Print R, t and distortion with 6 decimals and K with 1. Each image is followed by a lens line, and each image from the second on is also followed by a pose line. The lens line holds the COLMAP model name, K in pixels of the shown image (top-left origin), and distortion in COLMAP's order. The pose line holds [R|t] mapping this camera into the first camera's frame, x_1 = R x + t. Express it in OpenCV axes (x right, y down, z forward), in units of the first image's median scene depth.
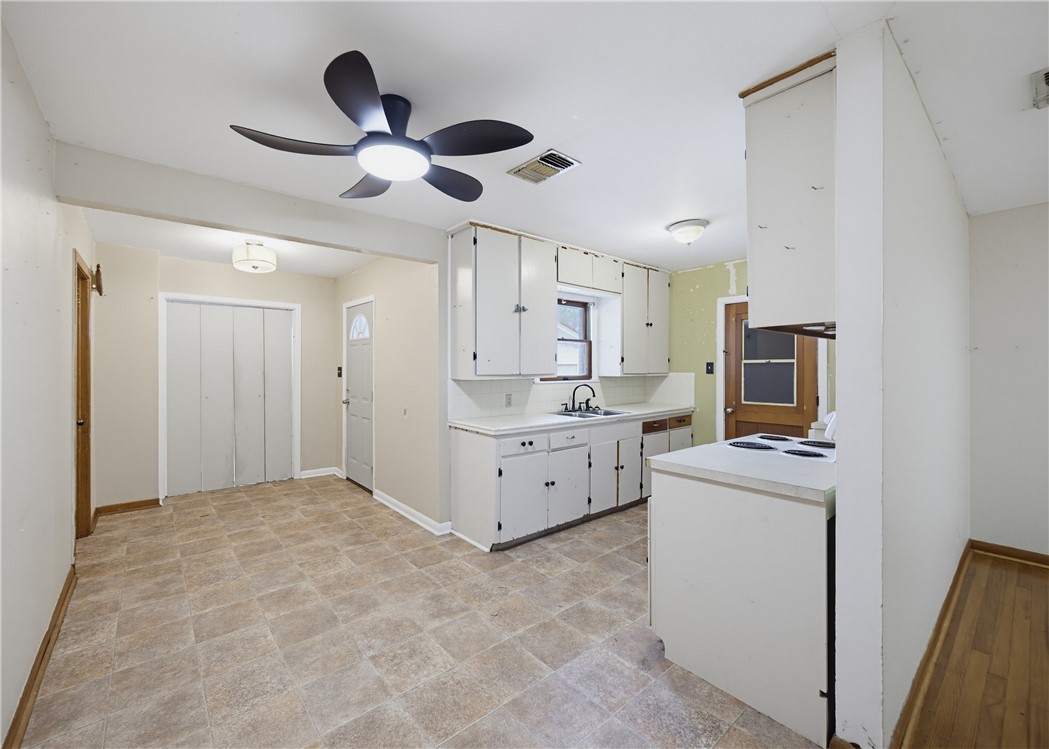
lens RADIAL K [[441.5, 0, 486.5], [0, 441.5, 367.5], [0, 0, 1]] dist [-0.002549, 0.000240]
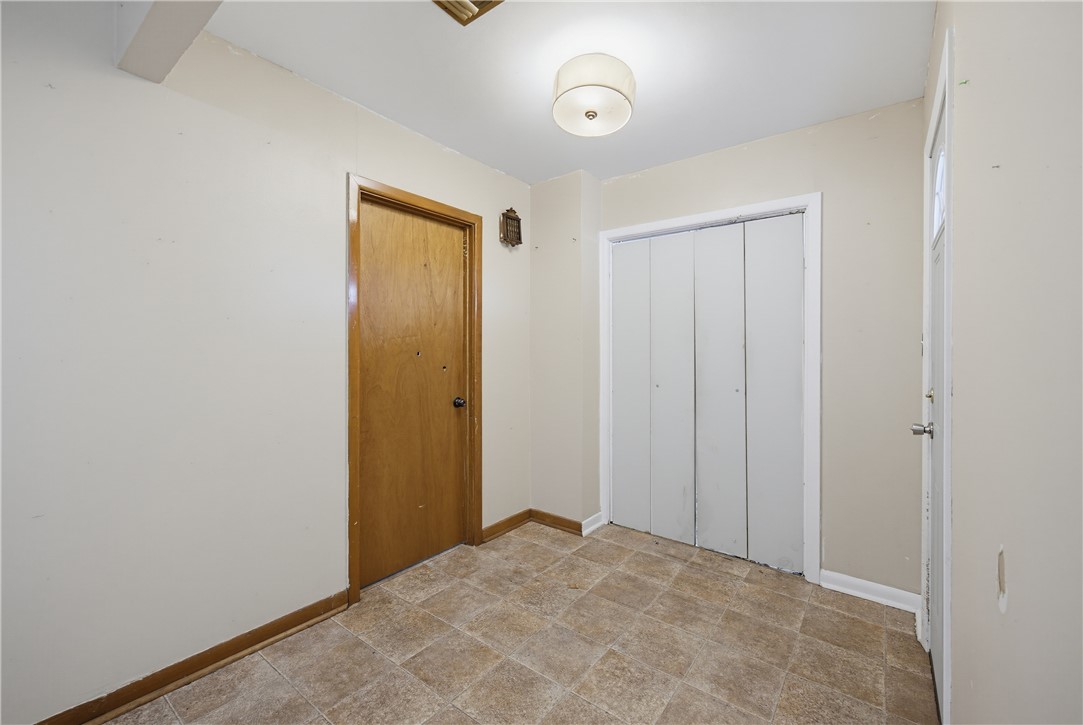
lens RADIAL K [[456.5, 0, 542.4], [0, 456.5, 348.3], [0, 0, 1]] dist [0.007161, -0.000715]
pose [[0.274759, -0.002780, -0.961509, -0.070116], [-0.019044, 0.999784, -0.008332, 0.028763], [0.961324, 0.020601, 0.274647, 0.774620]]
